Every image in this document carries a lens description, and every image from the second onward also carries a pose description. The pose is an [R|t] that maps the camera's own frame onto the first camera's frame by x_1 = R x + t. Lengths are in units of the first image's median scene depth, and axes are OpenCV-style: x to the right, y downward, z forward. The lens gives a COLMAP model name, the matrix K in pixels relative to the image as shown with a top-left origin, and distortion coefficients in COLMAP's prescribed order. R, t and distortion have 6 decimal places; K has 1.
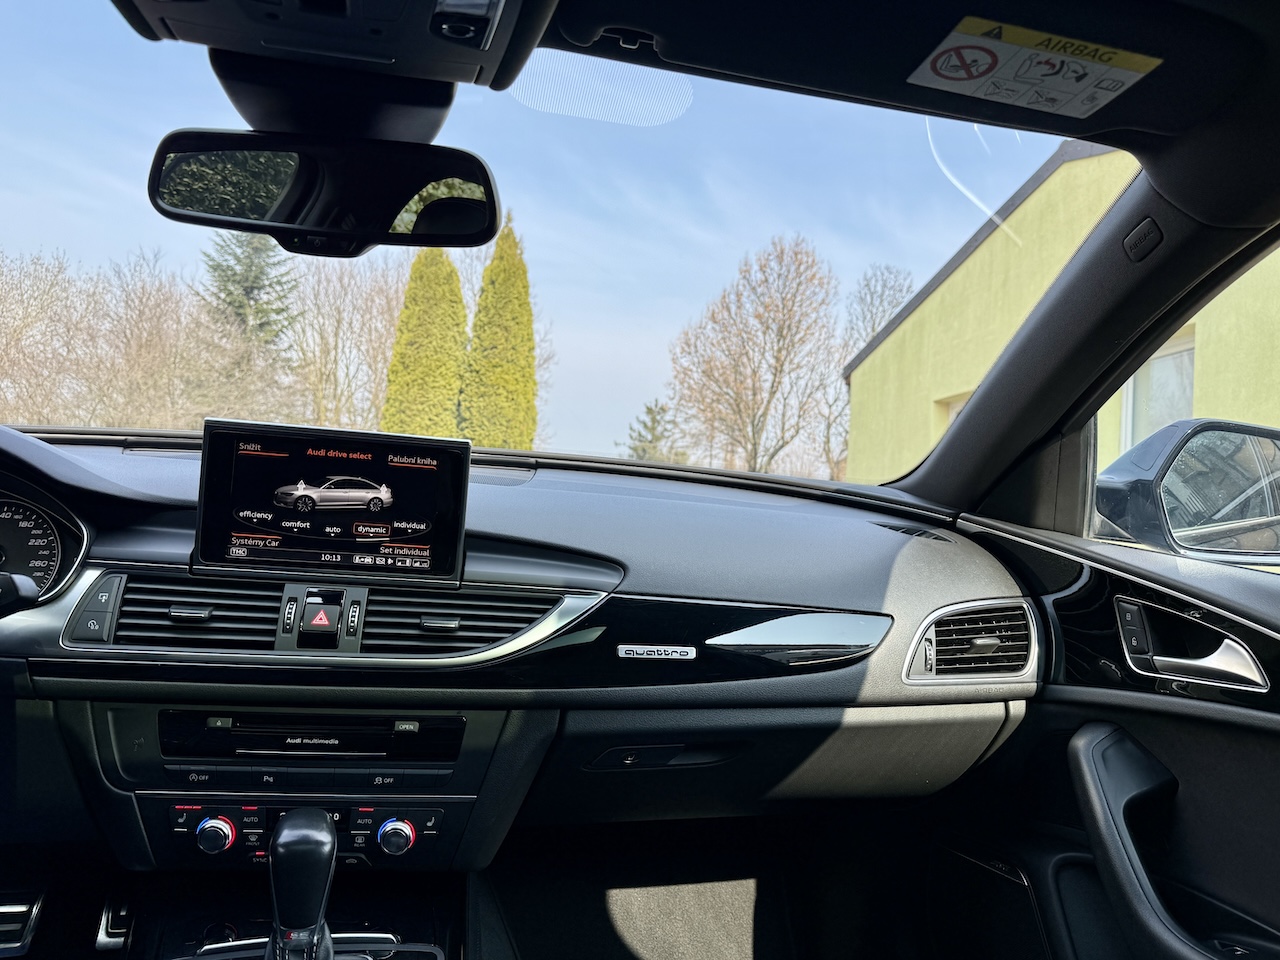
lens RADIAL K [[1018.9, 0, 648.9], [0, 1018.9, 487.7], [0, 0, 1]] dist [0.070411, -0.099660]
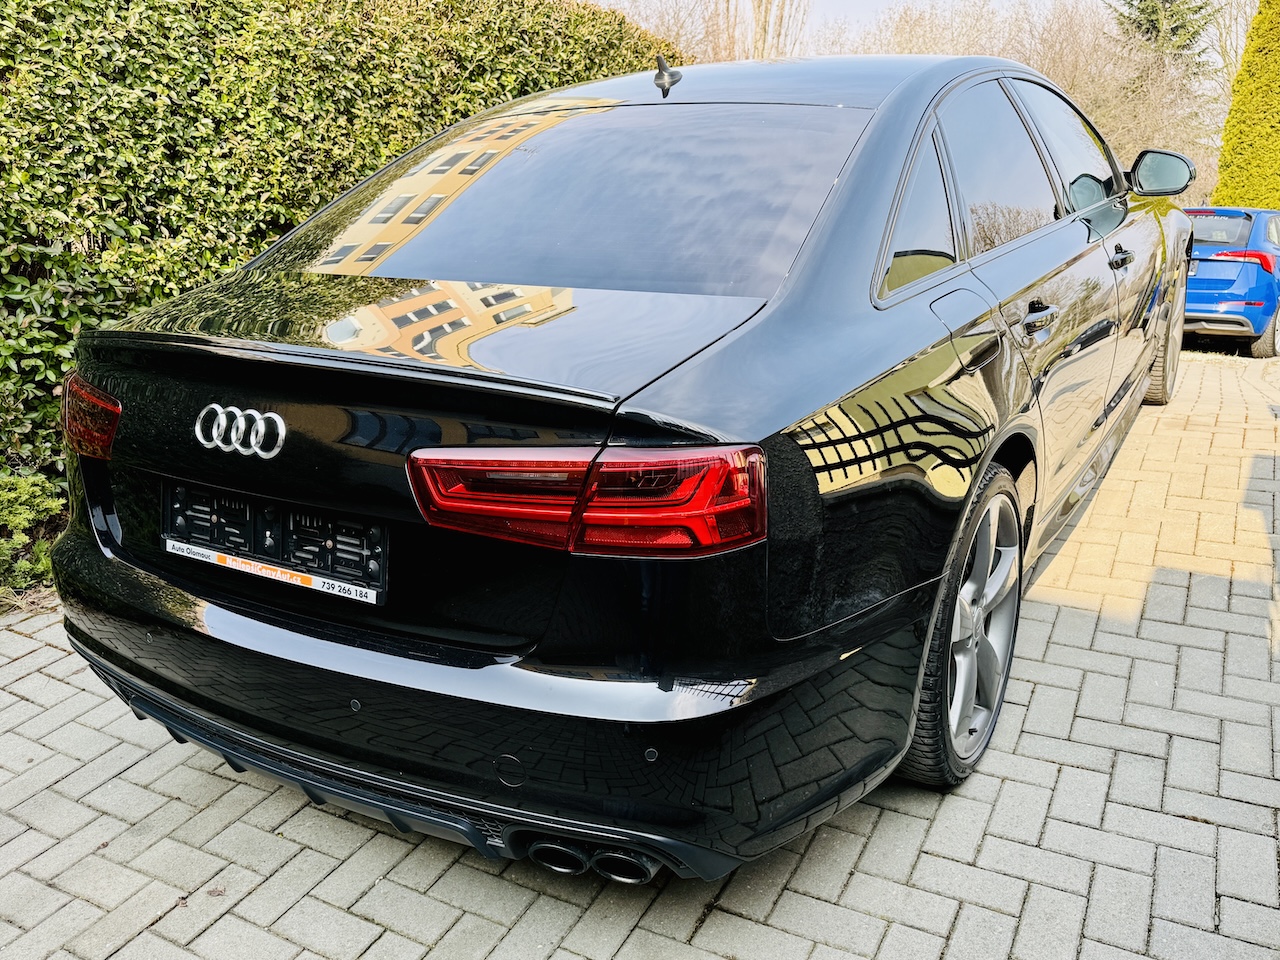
lens RADIAL K [[1092.2, 0, 633.1], [0, 1092.2, 492.7], [0, 0, 1]] dist [0.020555, -0.014080]
pose [[0.675179, 0.144072, -0.723448, 0.198126], [0.038250, 0.972584, 0.229384, 0.011388], [0.736662, -0.182547, 0.651158, -0.242016]]
